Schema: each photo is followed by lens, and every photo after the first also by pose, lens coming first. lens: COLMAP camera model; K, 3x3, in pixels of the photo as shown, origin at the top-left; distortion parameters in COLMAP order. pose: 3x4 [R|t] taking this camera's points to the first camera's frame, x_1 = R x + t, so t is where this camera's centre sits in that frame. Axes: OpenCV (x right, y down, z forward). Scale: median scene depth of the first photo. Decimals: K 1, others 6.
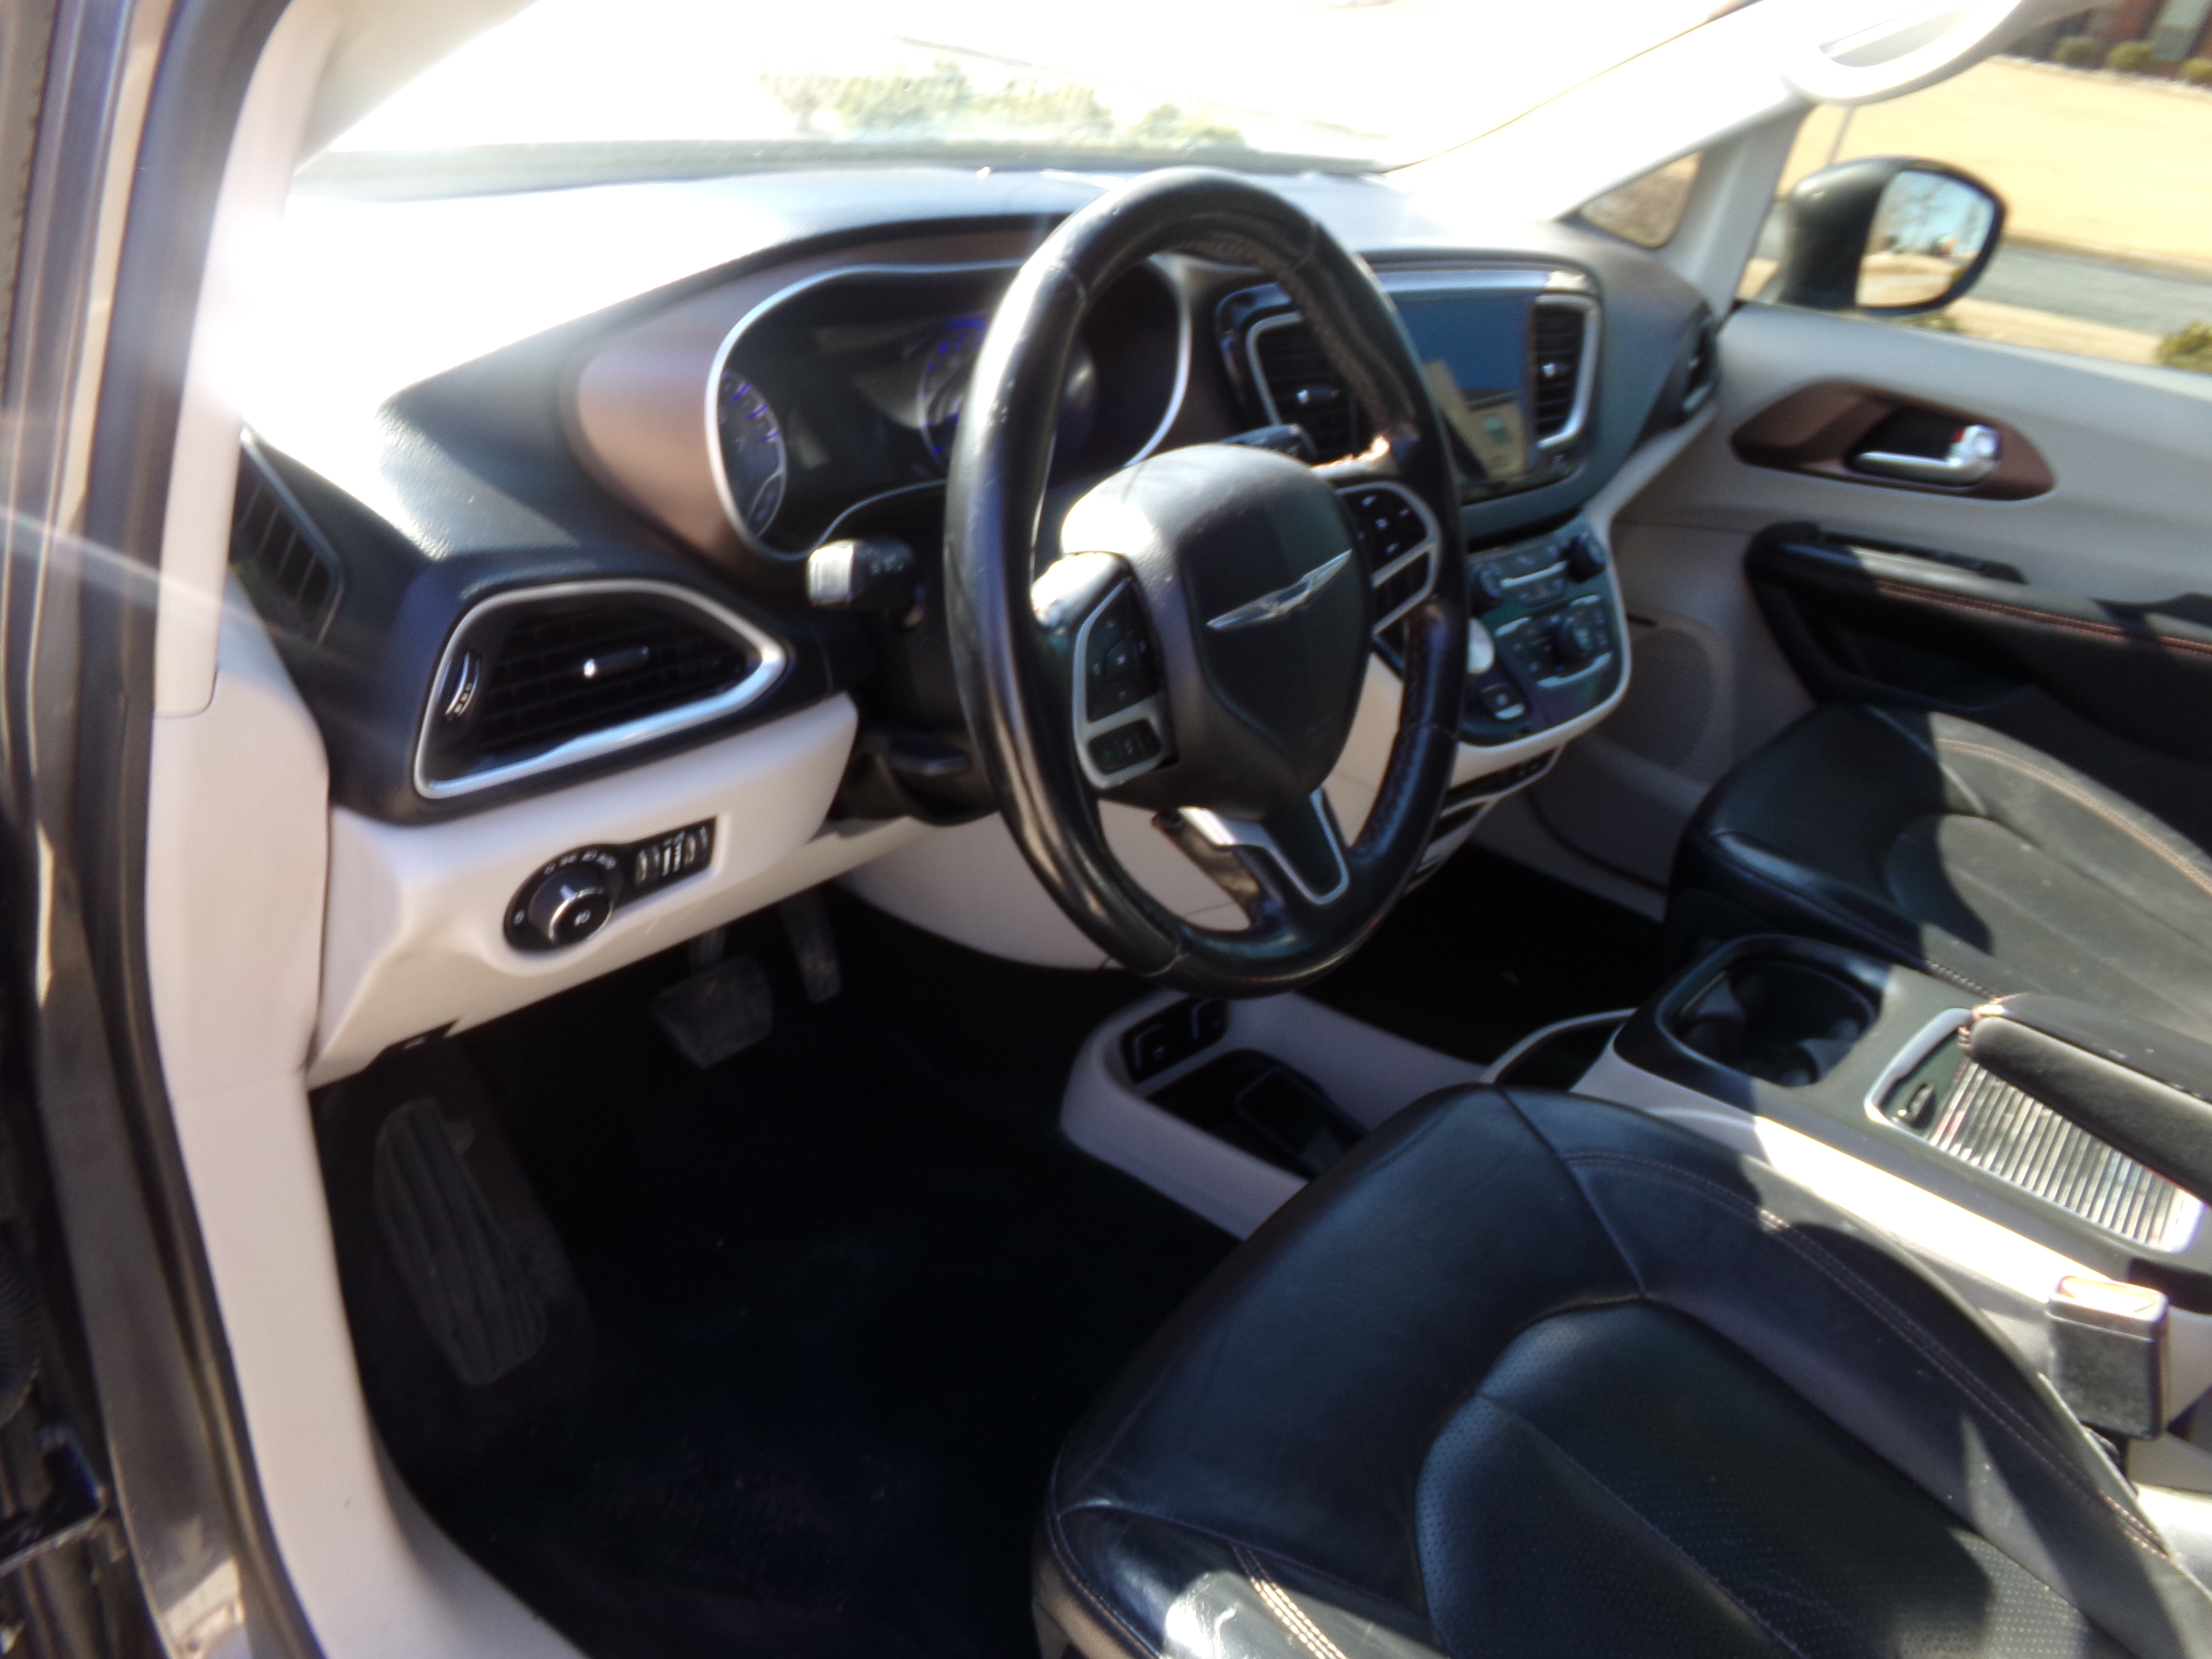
lens RADIAL K [[1531.1, 0, 1097.2], [0, 1531.1, 823.7], [0, 0, 1]] dist [0.006406, 0.021668]
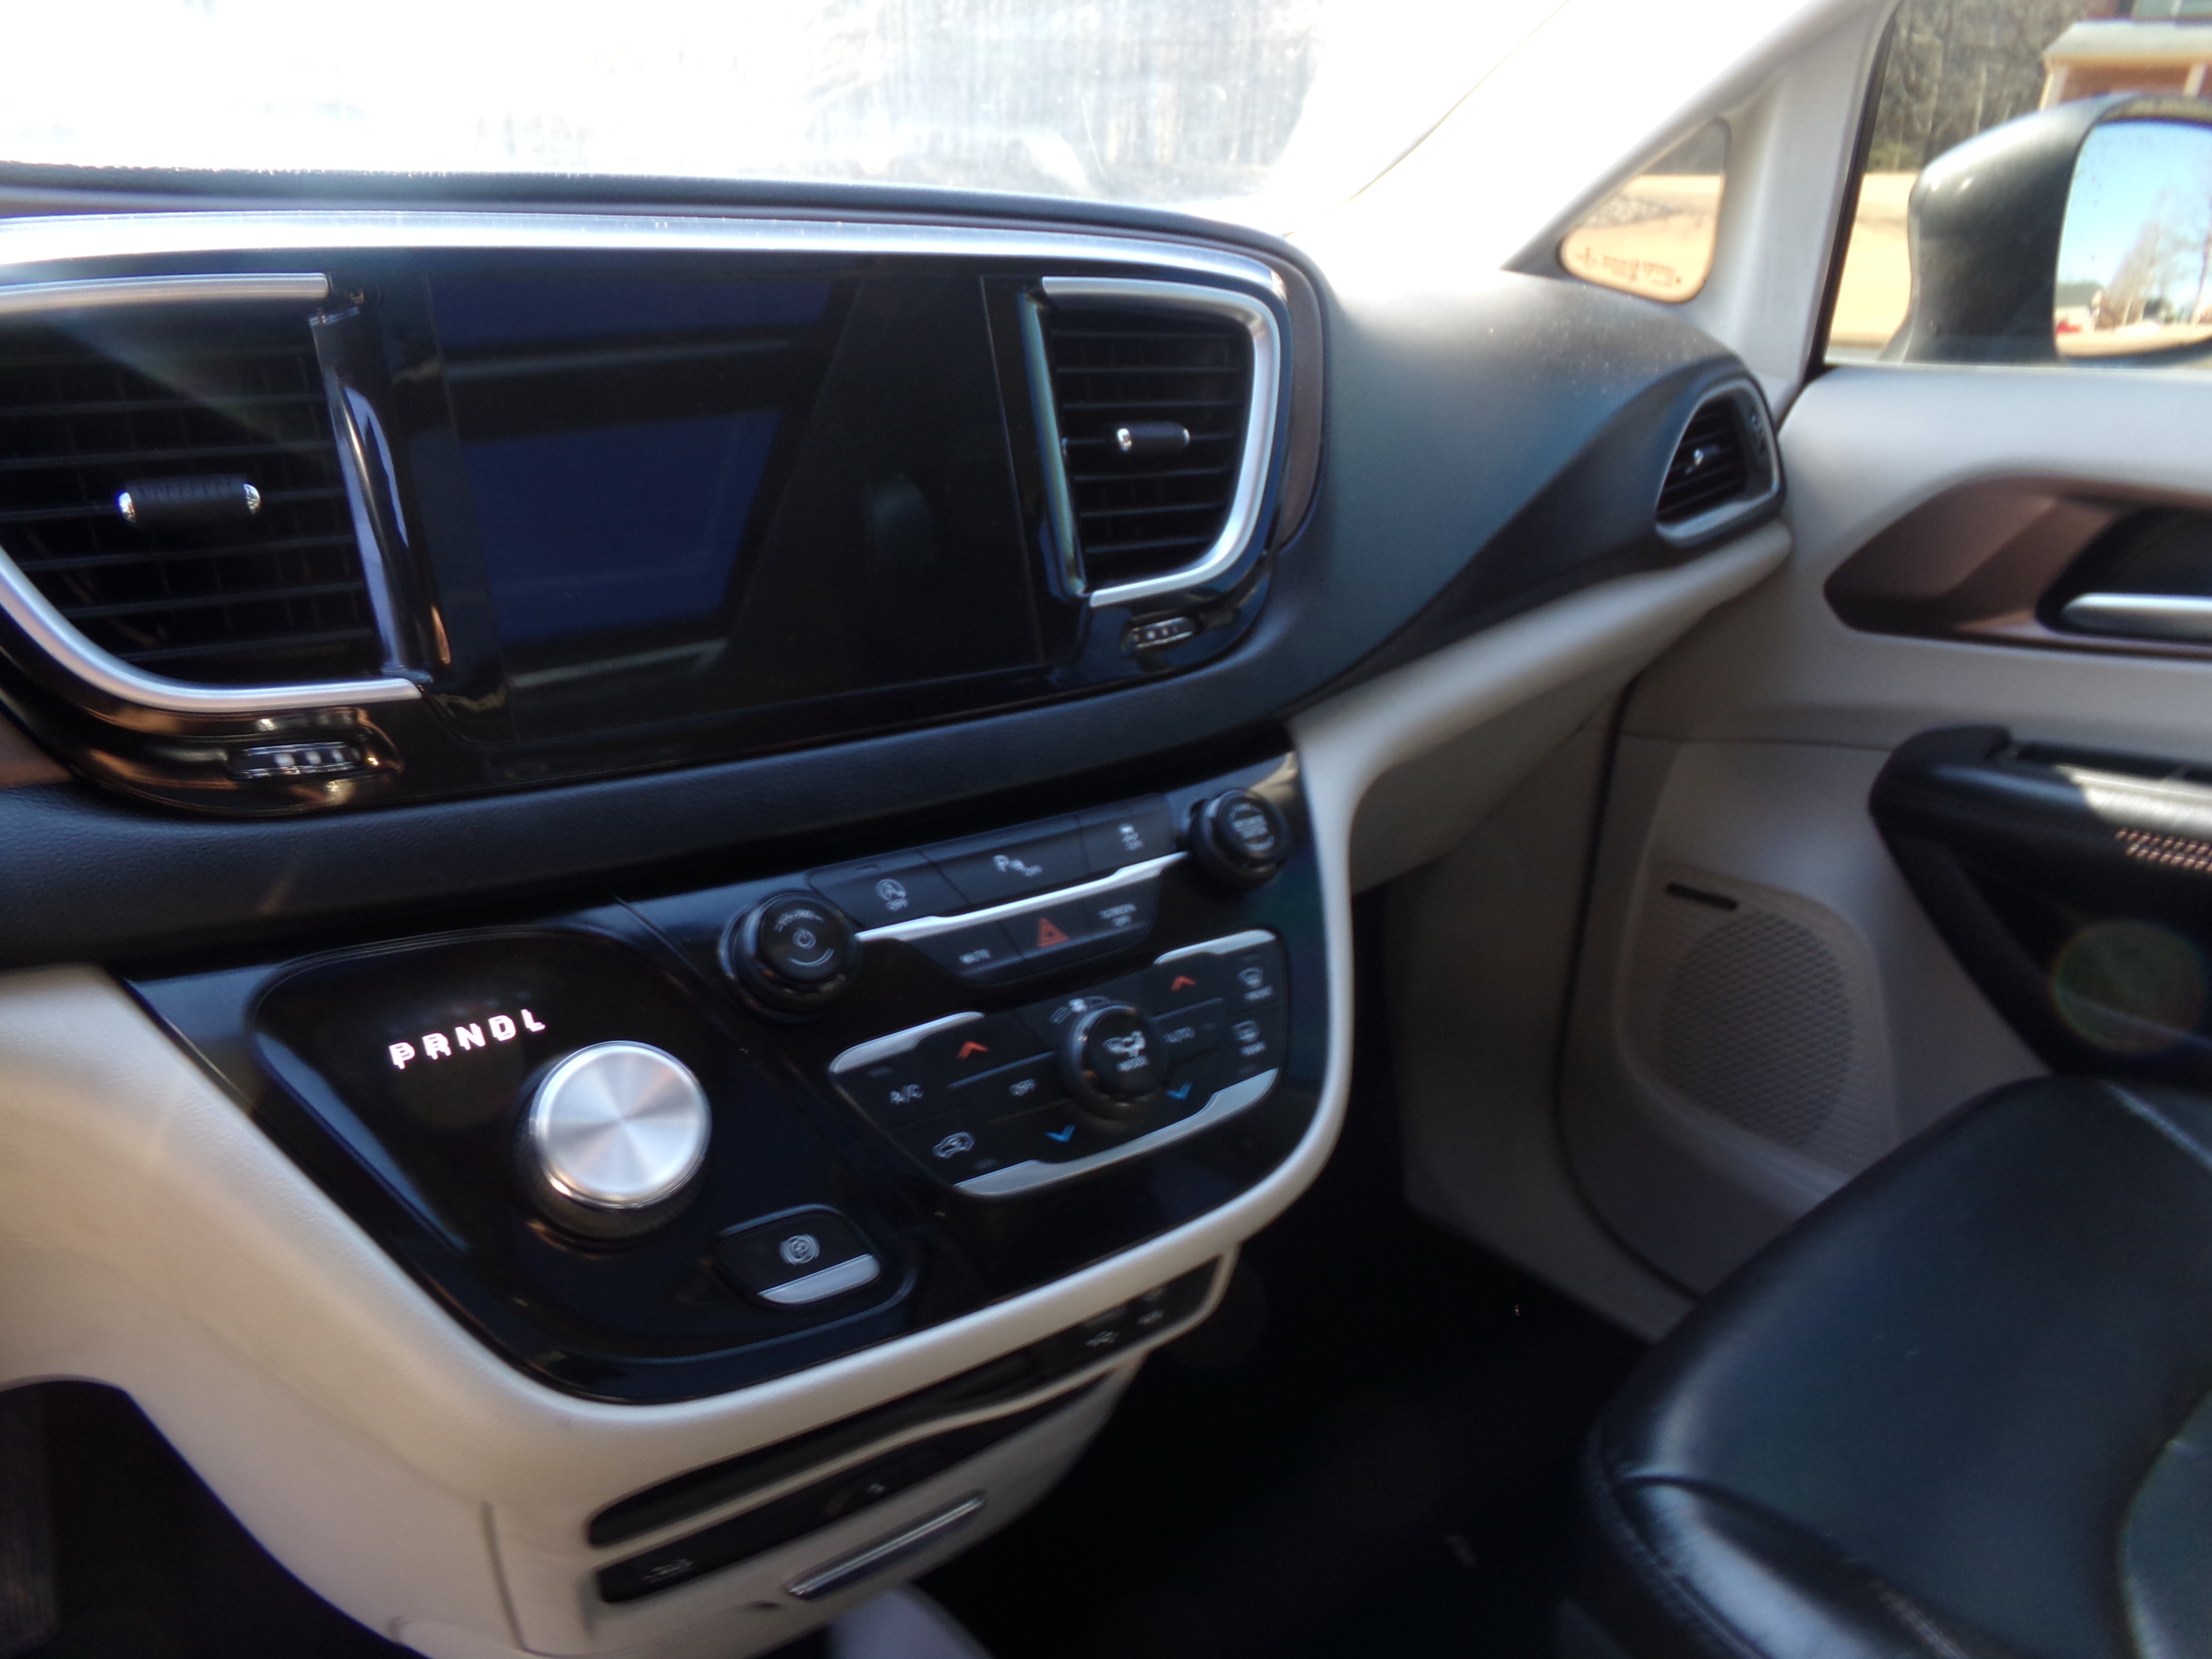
lens RADIAL K [[1531.1, 0, 1097.2], [0, 1531.1, 823.7], [0, 0, 1]] dist [0.006406, 0.021668]
pose [[0.977974, -0.034664, -0.205826, 0.387365], [0.004373, 0.989300, -0.145833, -0.120691], [0.208679, 0.141721, 0.967661, 0.594448]]
